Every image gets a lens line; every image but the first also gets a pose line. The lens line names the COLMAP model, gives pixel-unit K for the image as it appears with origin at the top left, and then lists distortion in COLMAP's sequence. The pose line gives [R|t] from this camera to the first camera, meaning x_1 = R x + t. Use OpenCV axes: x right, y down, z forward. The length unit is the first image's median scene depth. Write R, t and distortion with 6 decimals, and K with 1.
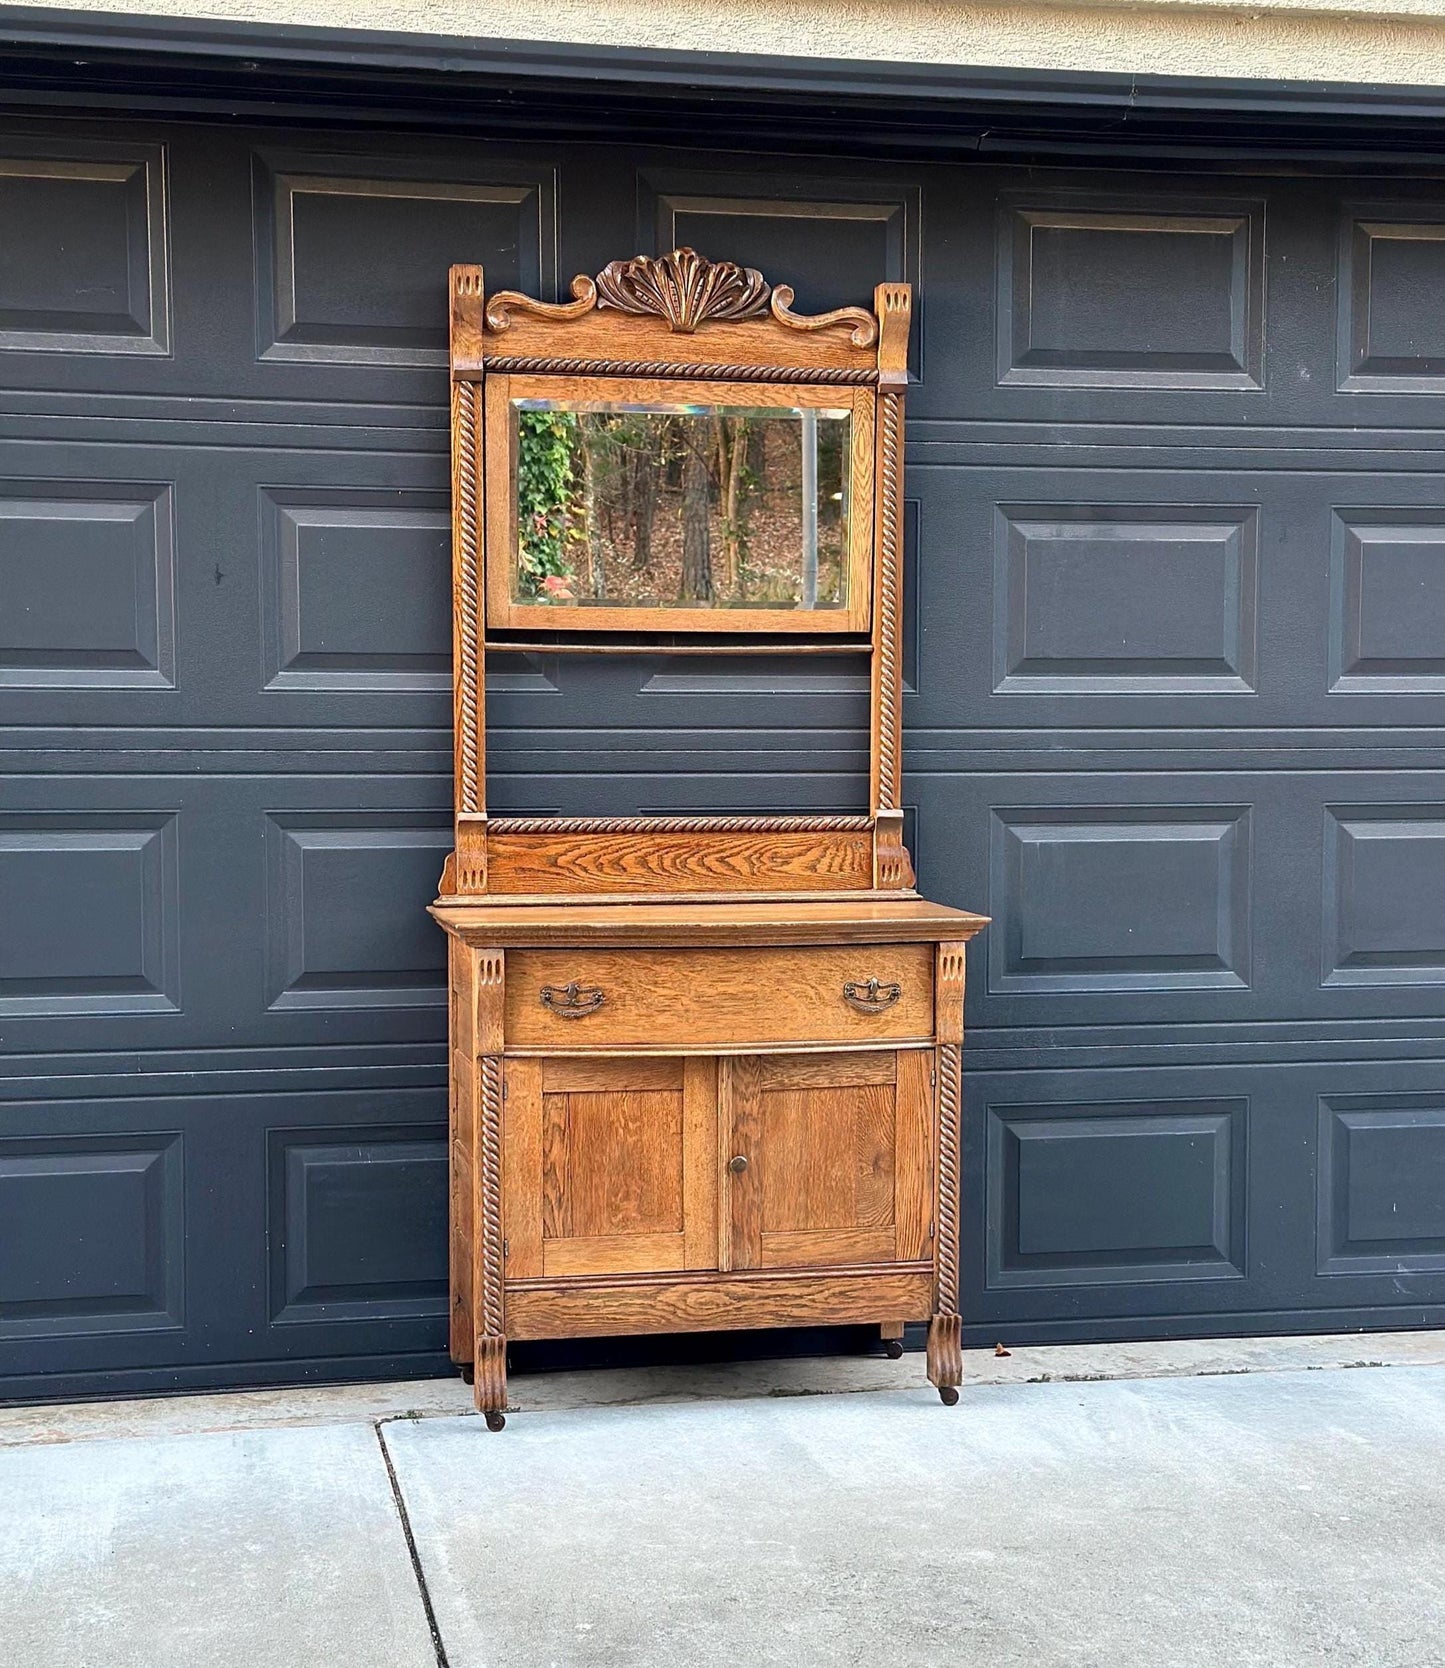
lens RADIAL K [[2784.4, 0, 725.6], [0, 2784.4, 901.3], [0, 0, 1]] dist [0.152361, -0.035680]
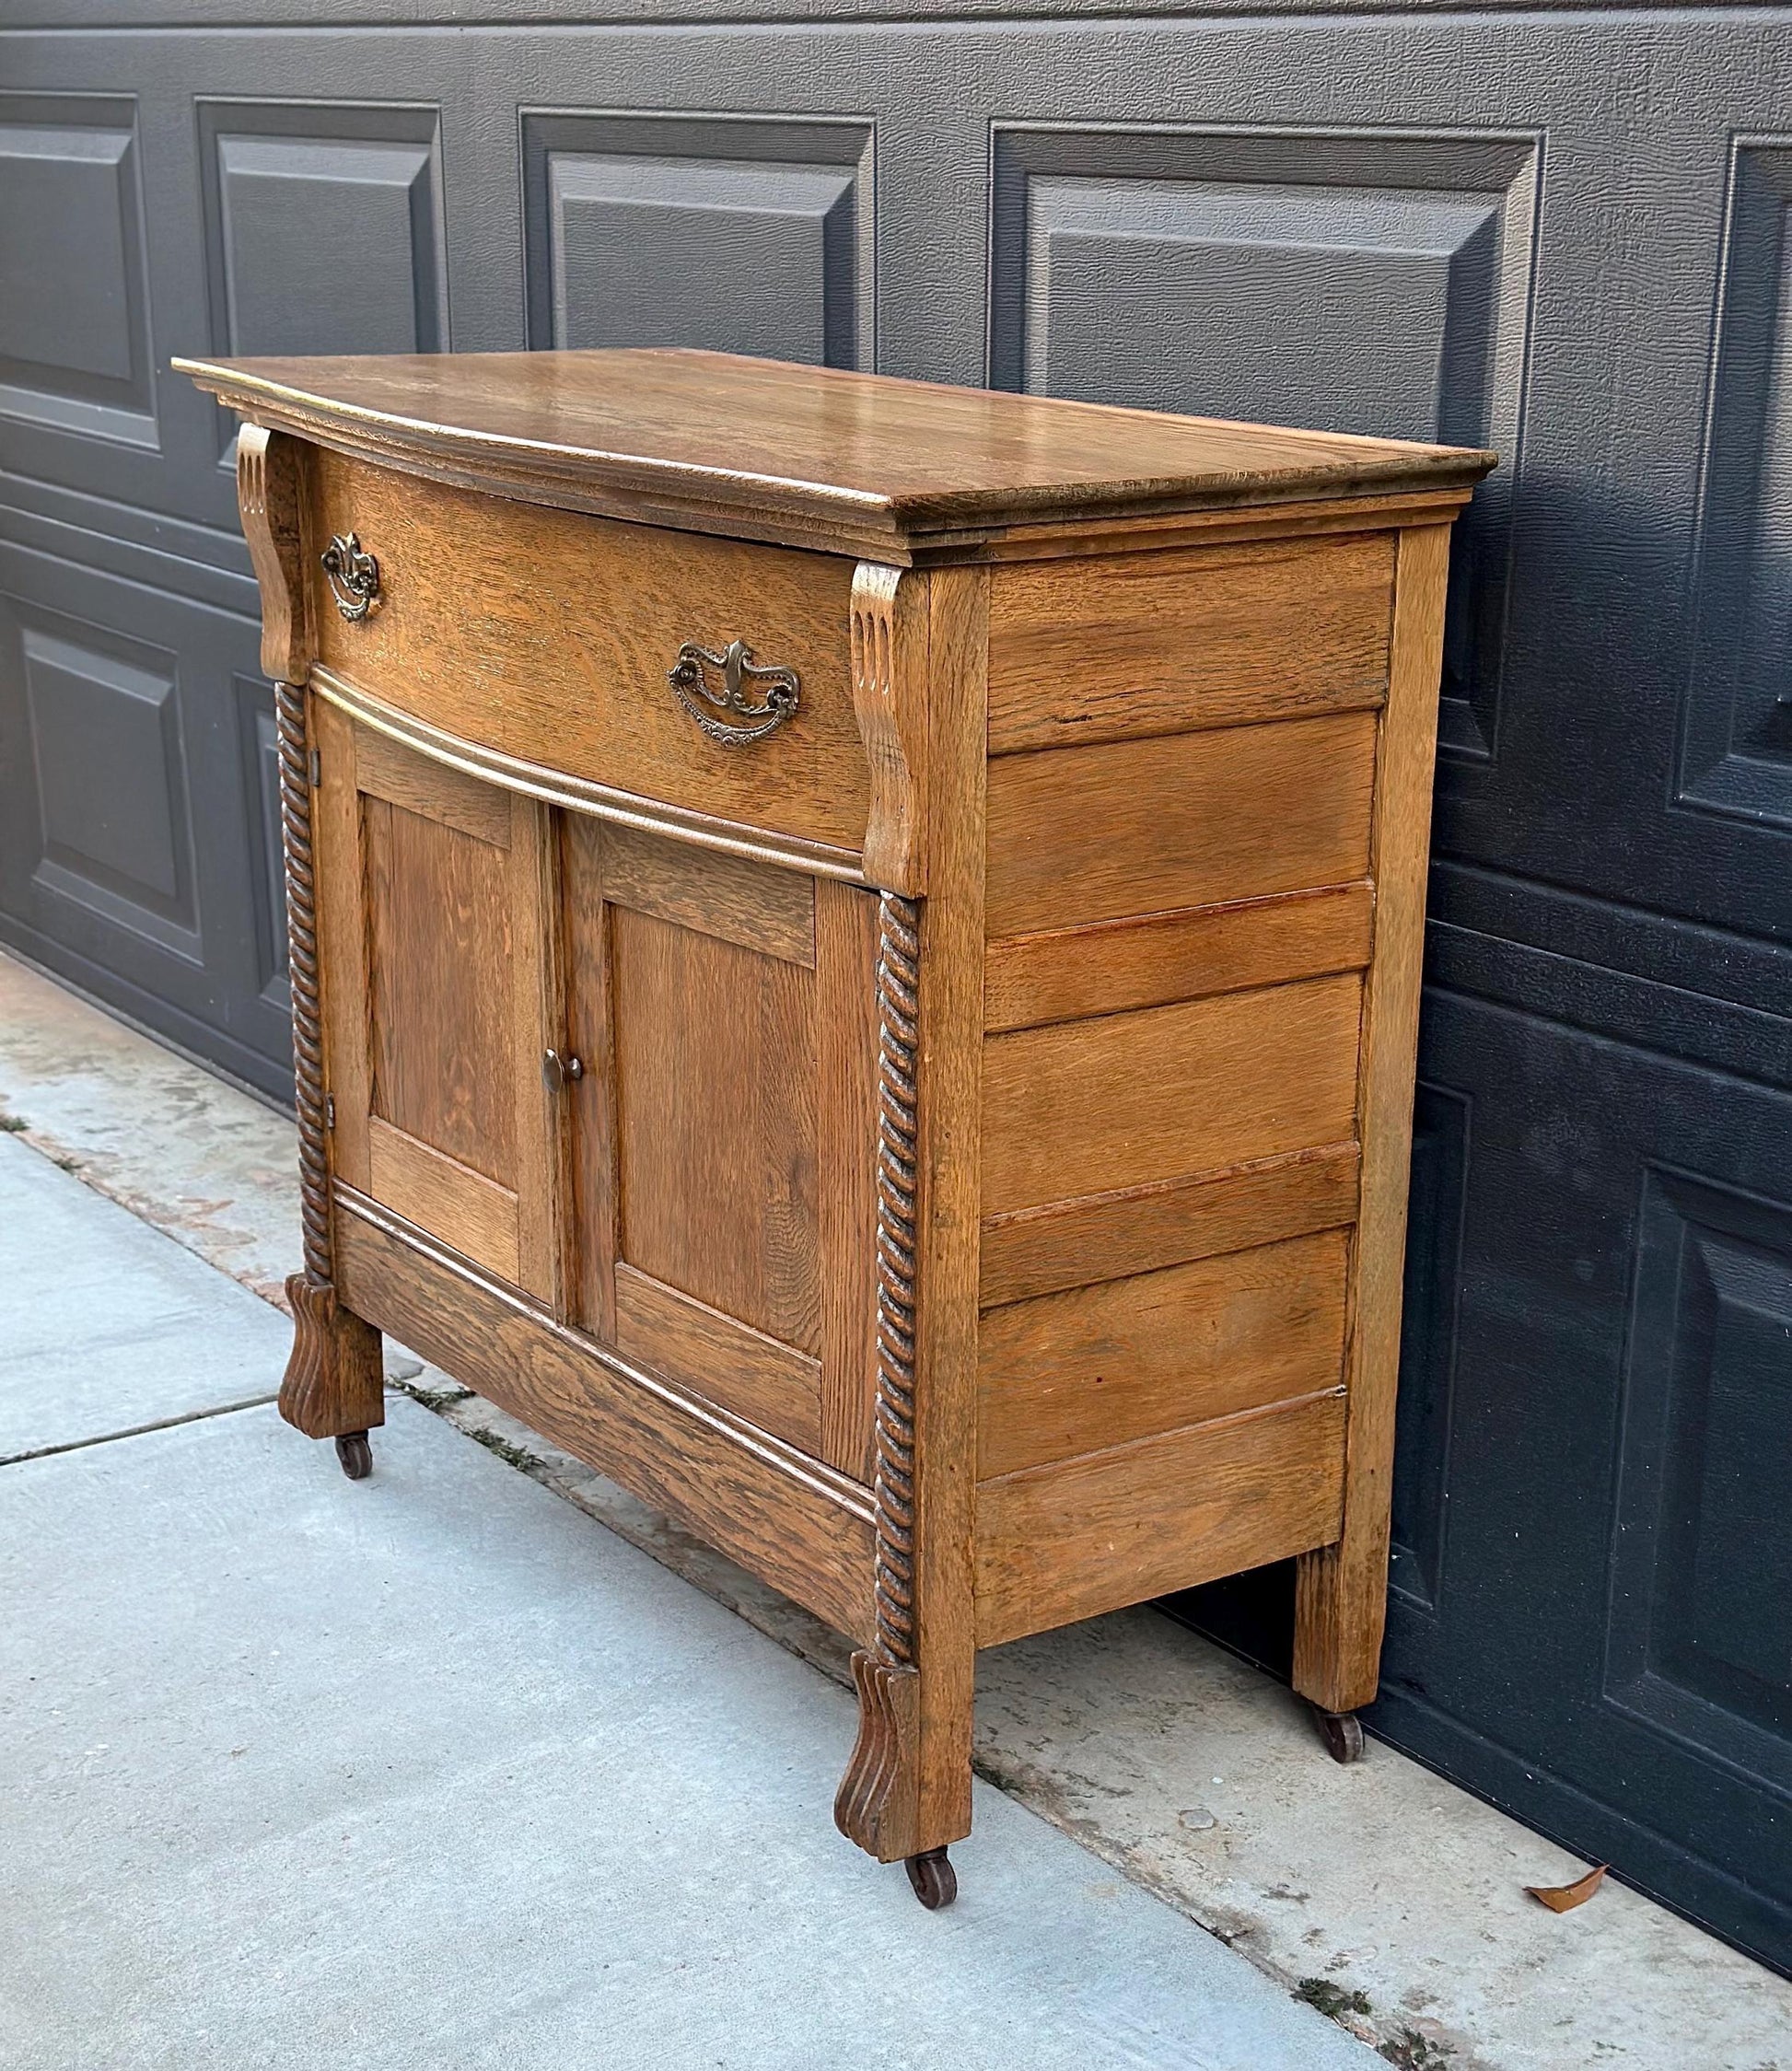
lens RADIAL K [[3363.7, 0, 894.1], [0, 3363.7, 1217.4], [0, 0, 1]] dist [0.133876, -0.040483]
pose [[0.364864, 0.296069, -0.882733, 0.433539], [-0.079006, 0.954519, 0.287490, -0.024538], [0.927703, -0.035154, 0.371661, 0.851197]]
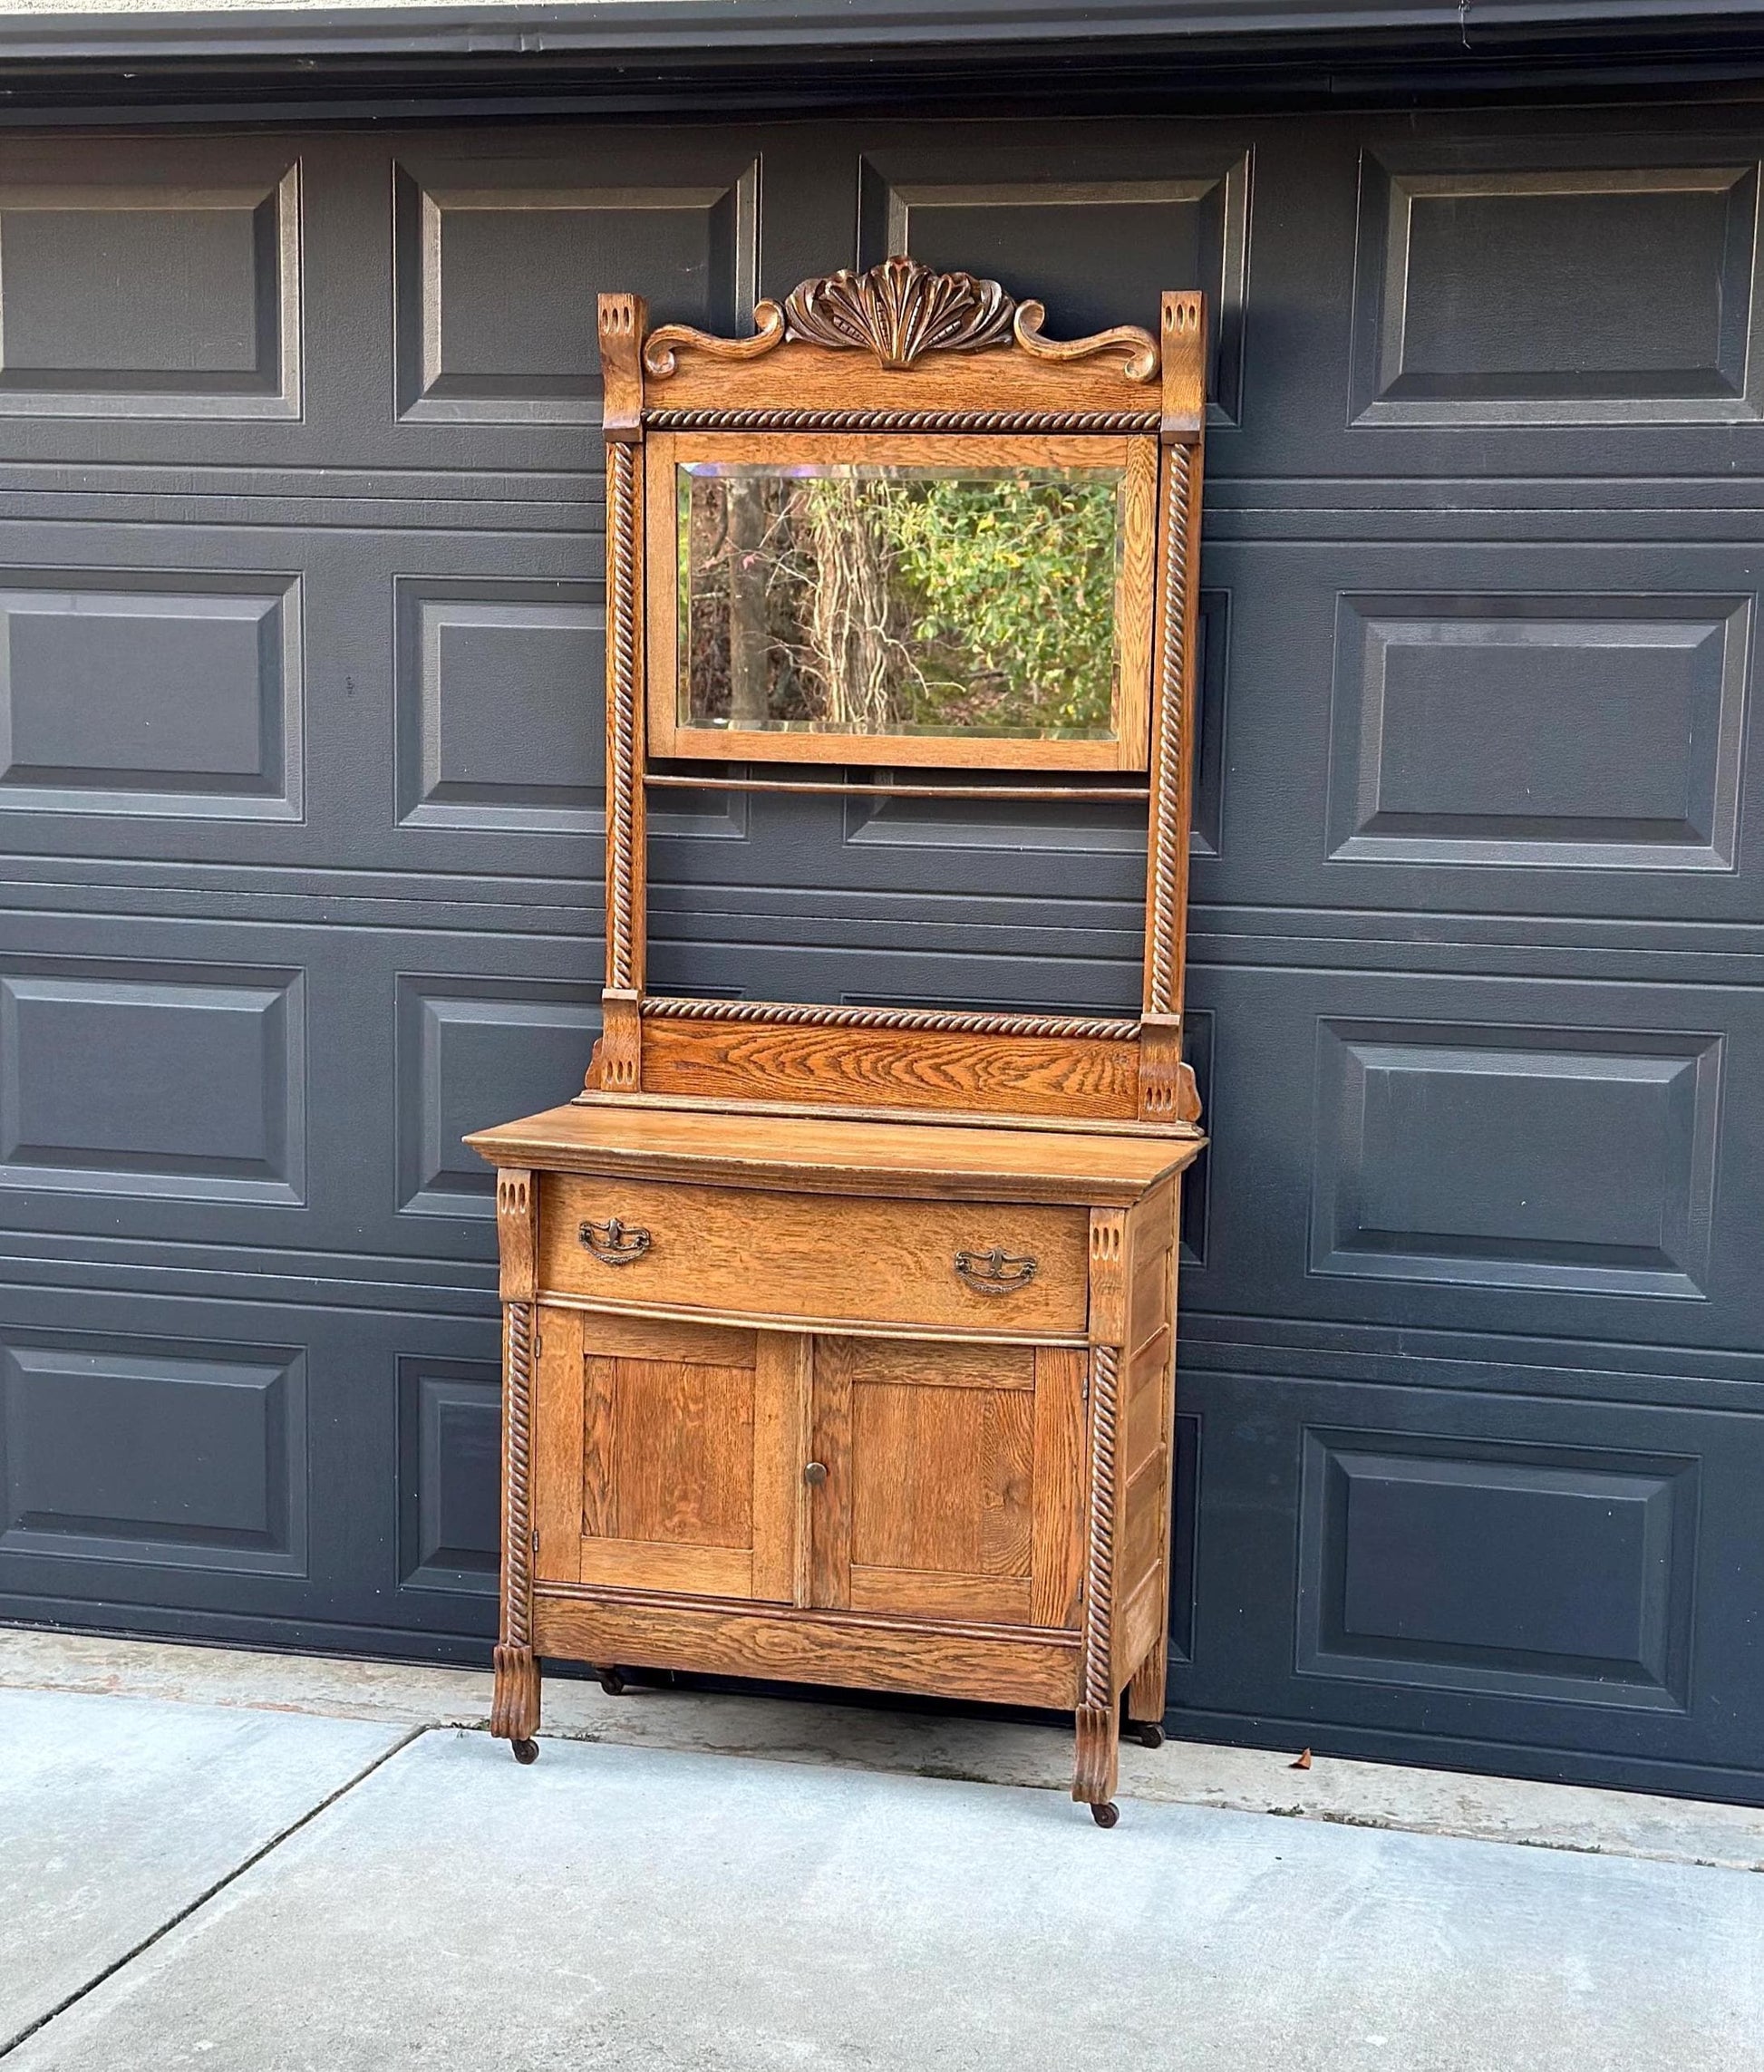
lens RADIAL K [[3372.3, 0, 879.3], [0, 3372.3, 1133.2], [0, 0, 1]] dist [0.156017, -0.104914]
pose [[0.881804, 0.079456, -0.464875, 0.435854], [-0.054210, 0.996249, 0.067451, -0.061238], [0.468491, -0.034277, 0.882803, 0.186848]]
